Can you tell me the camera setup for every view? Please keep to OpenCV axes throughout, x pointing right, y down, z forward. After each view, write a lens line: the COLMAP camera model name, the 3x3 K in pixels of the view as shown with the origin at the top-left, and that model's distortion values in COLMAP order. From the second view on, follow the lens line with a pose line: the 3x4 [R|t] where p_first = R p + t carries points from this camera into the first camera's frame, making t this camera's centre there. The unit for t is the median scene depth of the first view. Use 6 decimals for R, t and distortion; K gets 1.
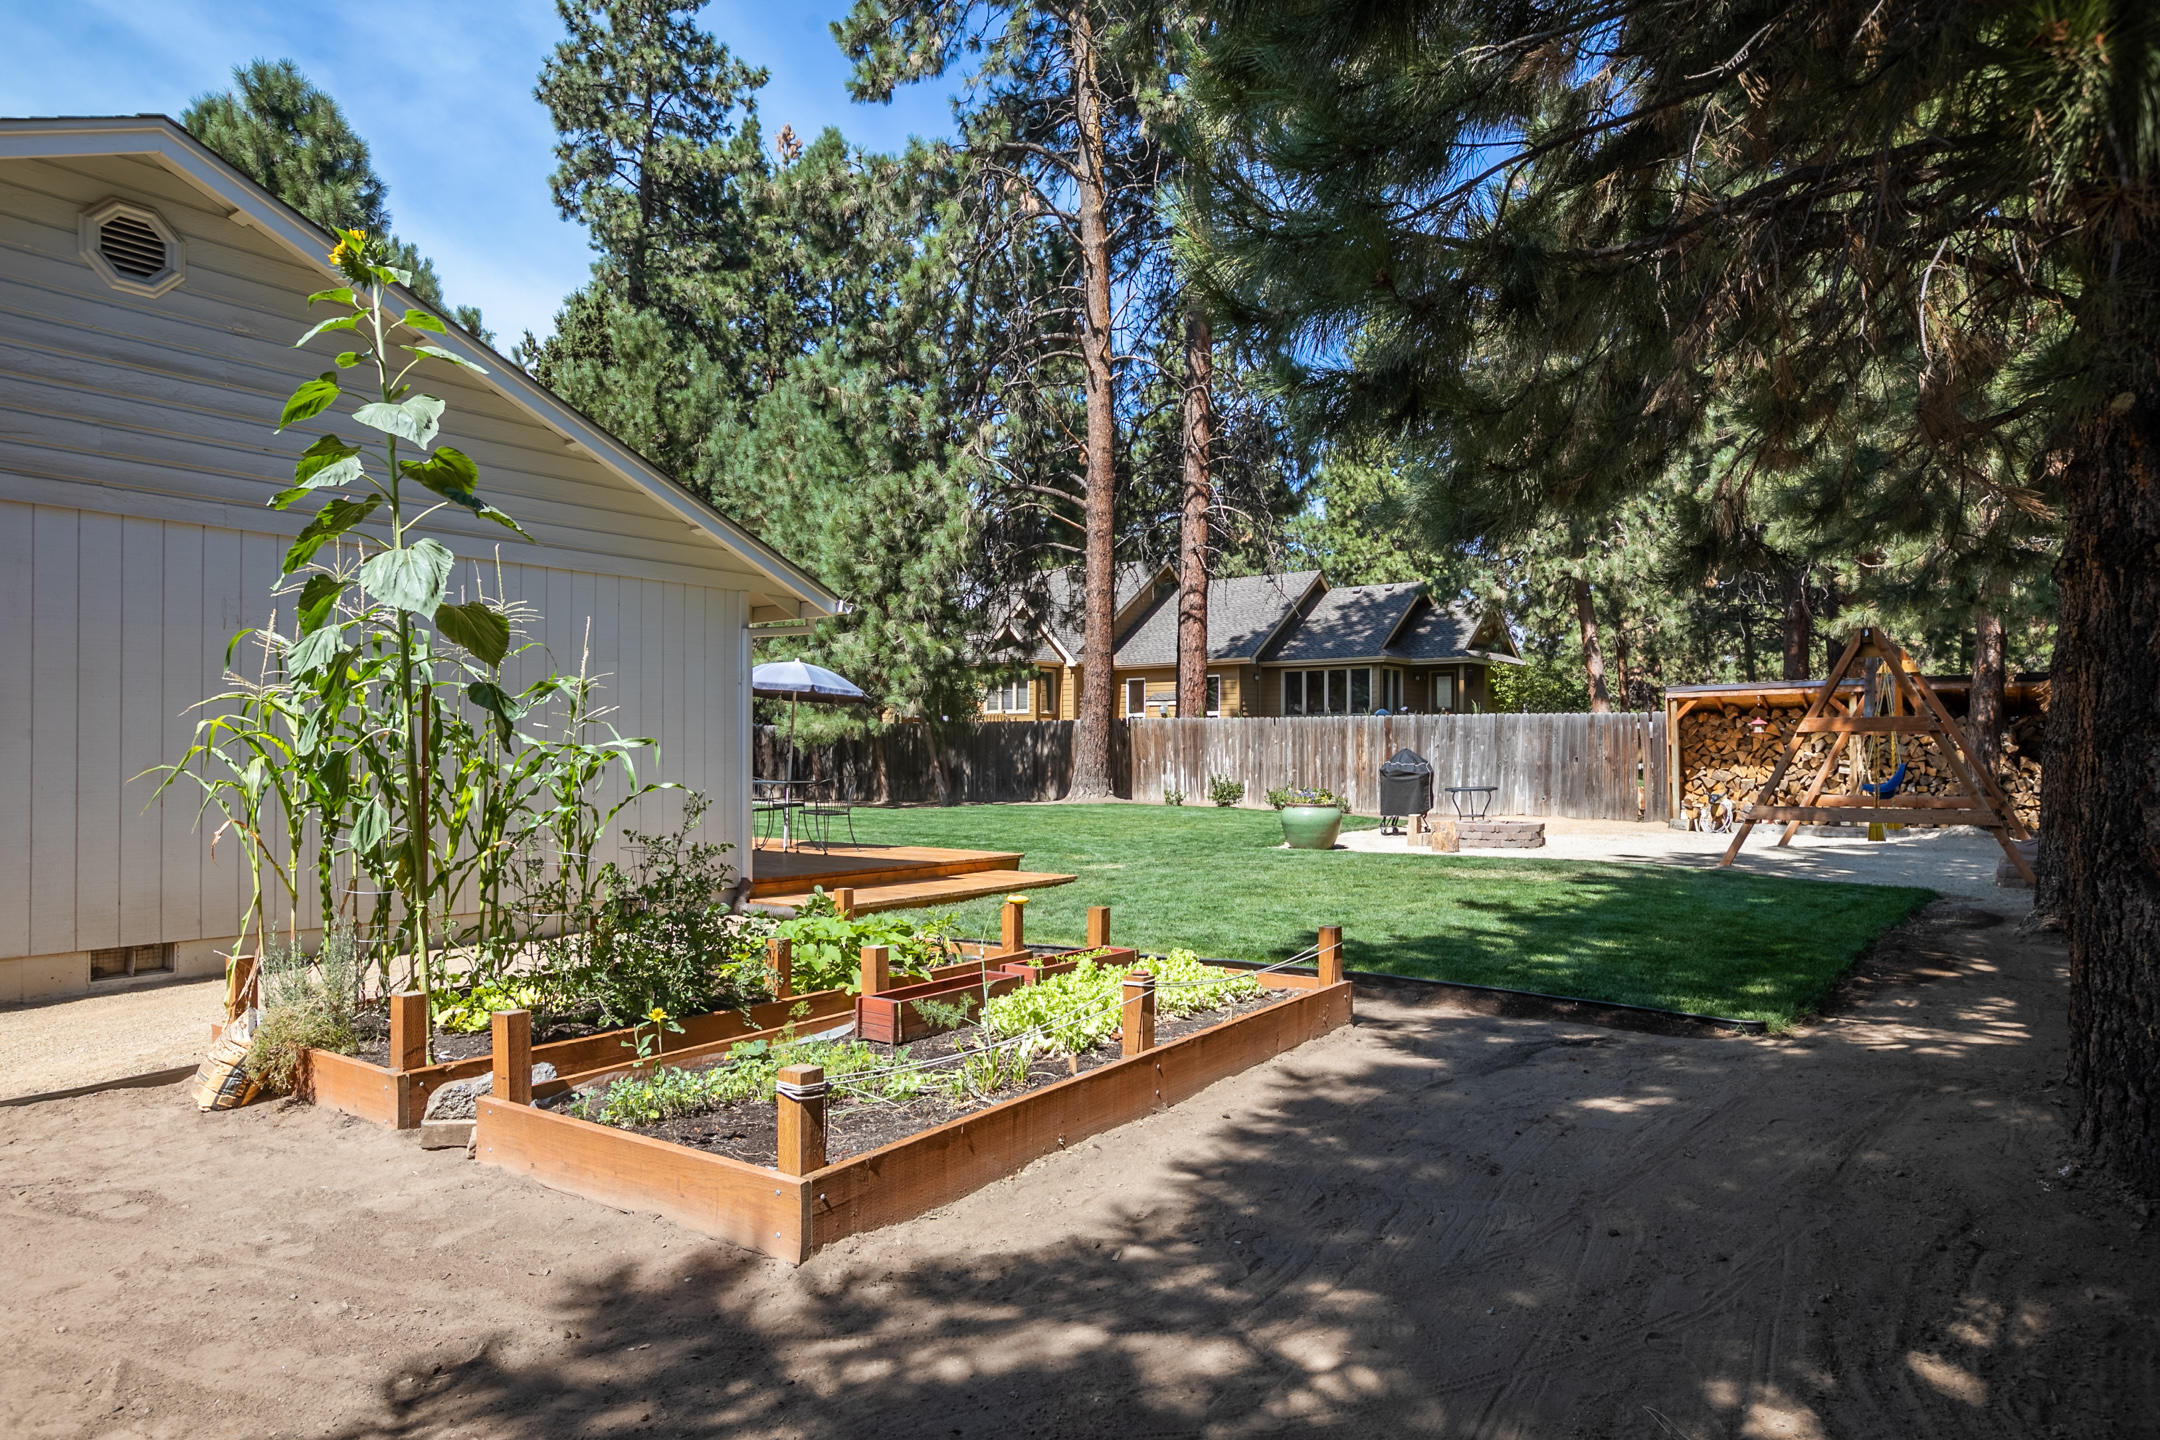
lens RADIAL K [[1329.5, 0, 1080.0], [0, 1329.5, 720.0], [0, 0, 1]] dist [-0.000862, 0.001200]
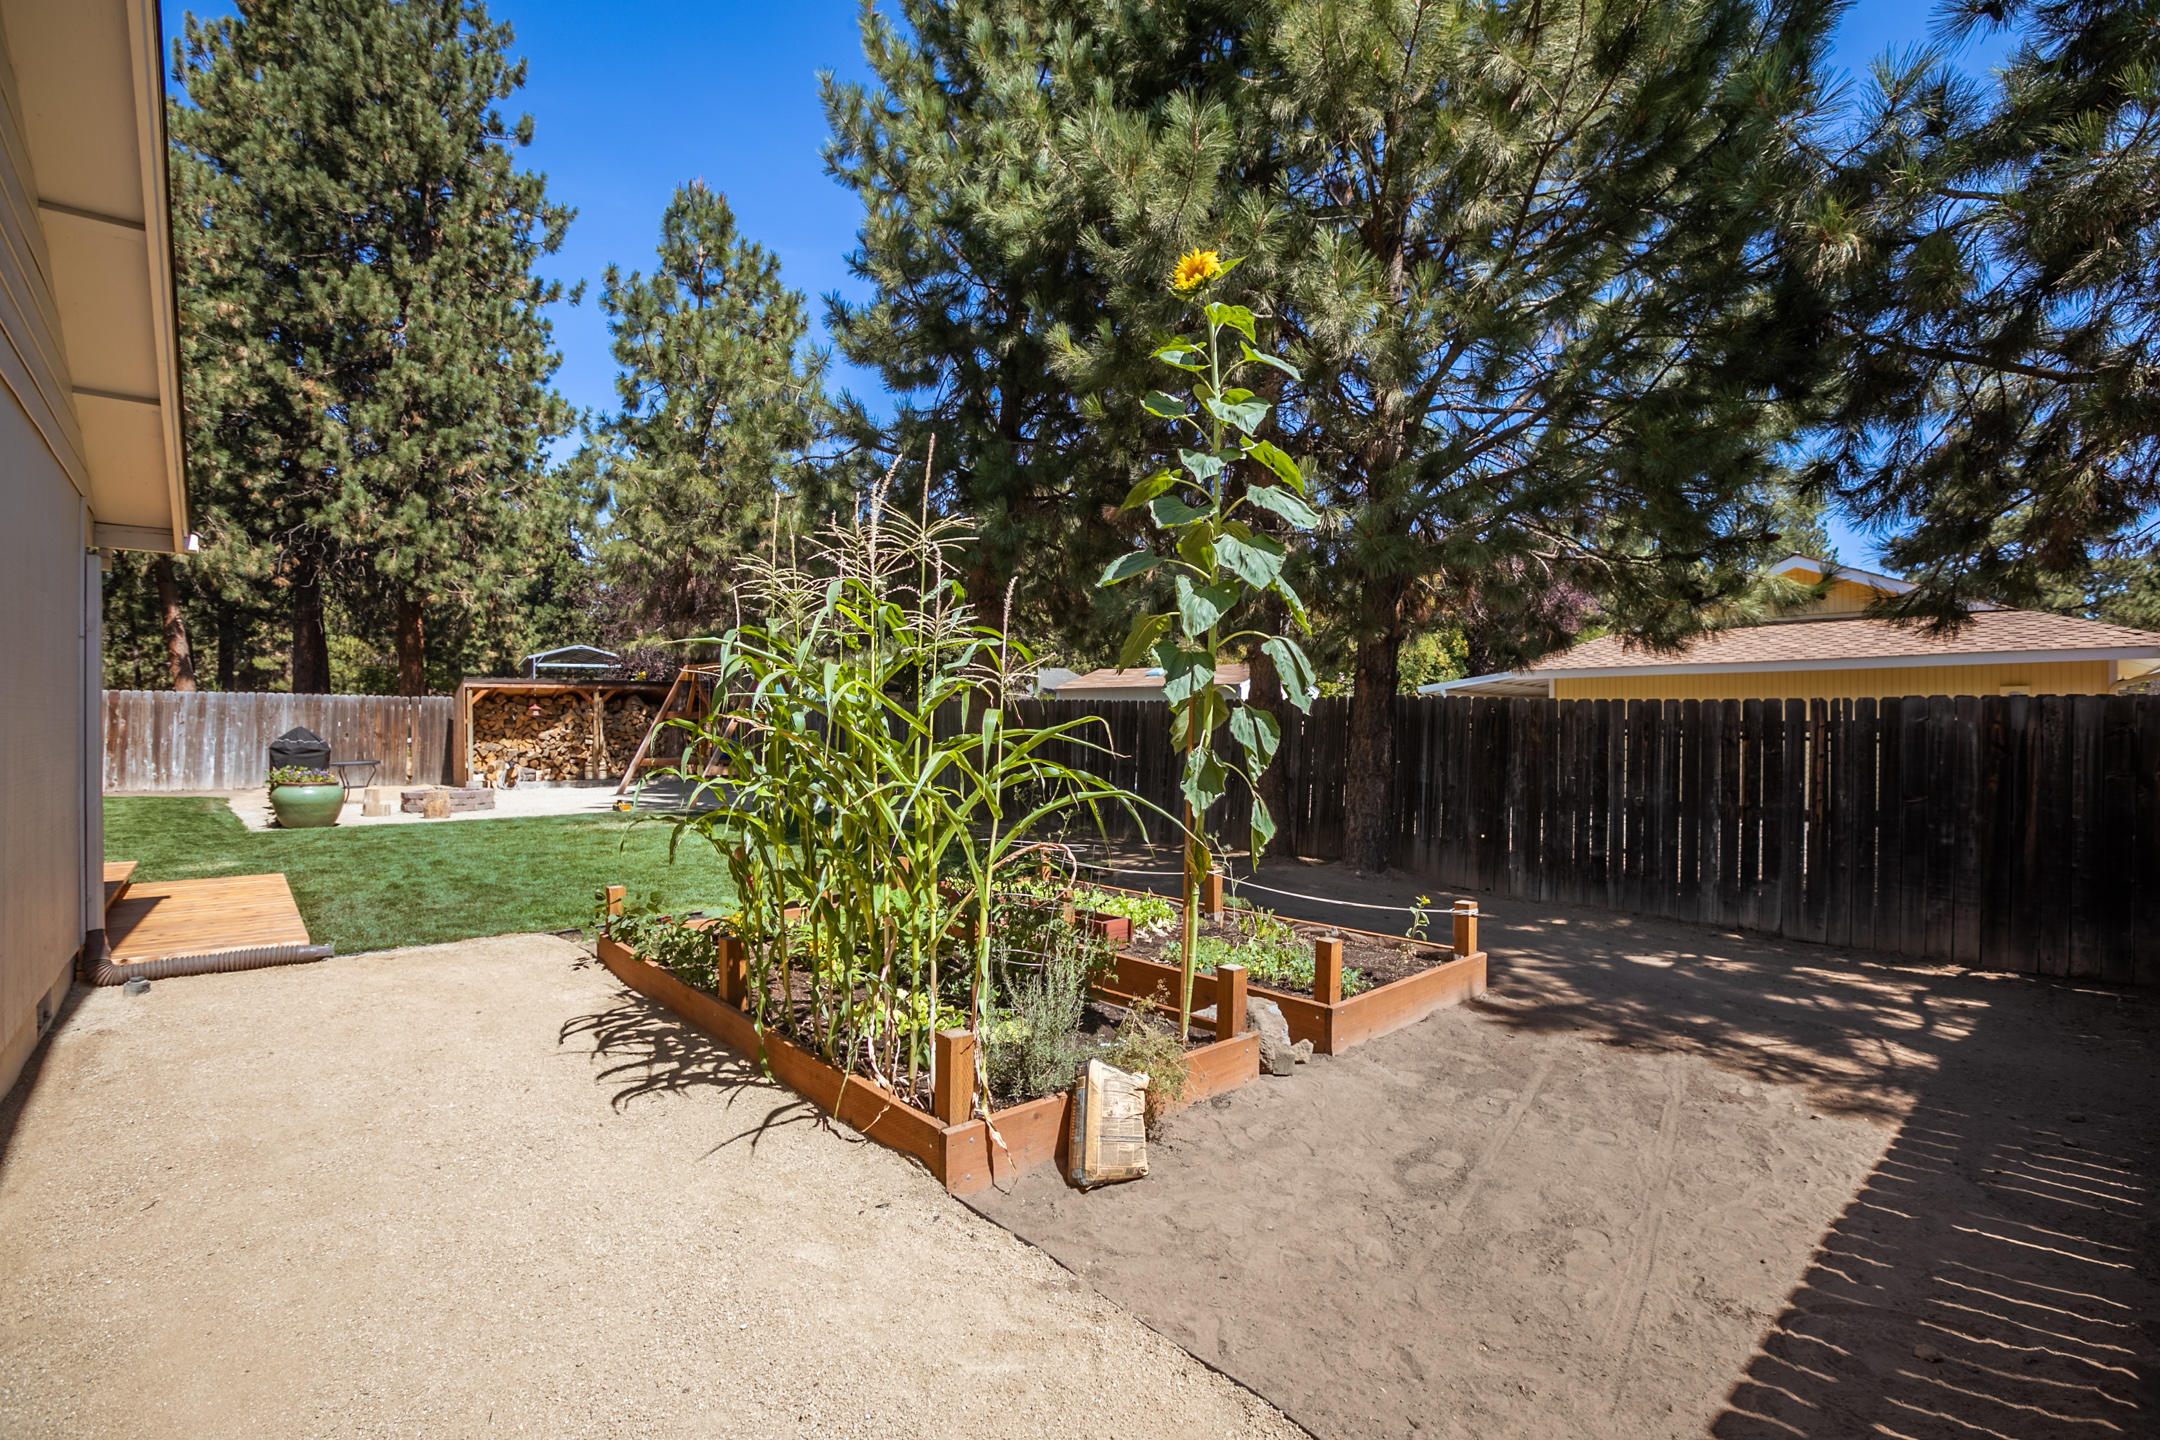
lens RADIAL K [[960.7, 0, 1085.1], [0, 960.7, 727.3], [0, 0, 1]] dist [0.001169, -0.000597]
pose [[0.210734, -0.003528, 0.977537, -1.609546], [-0.027602, 0.999573, 0.009558, -0.014446], [-0.977154, -0.028997, 0.210547, 1.138052]]
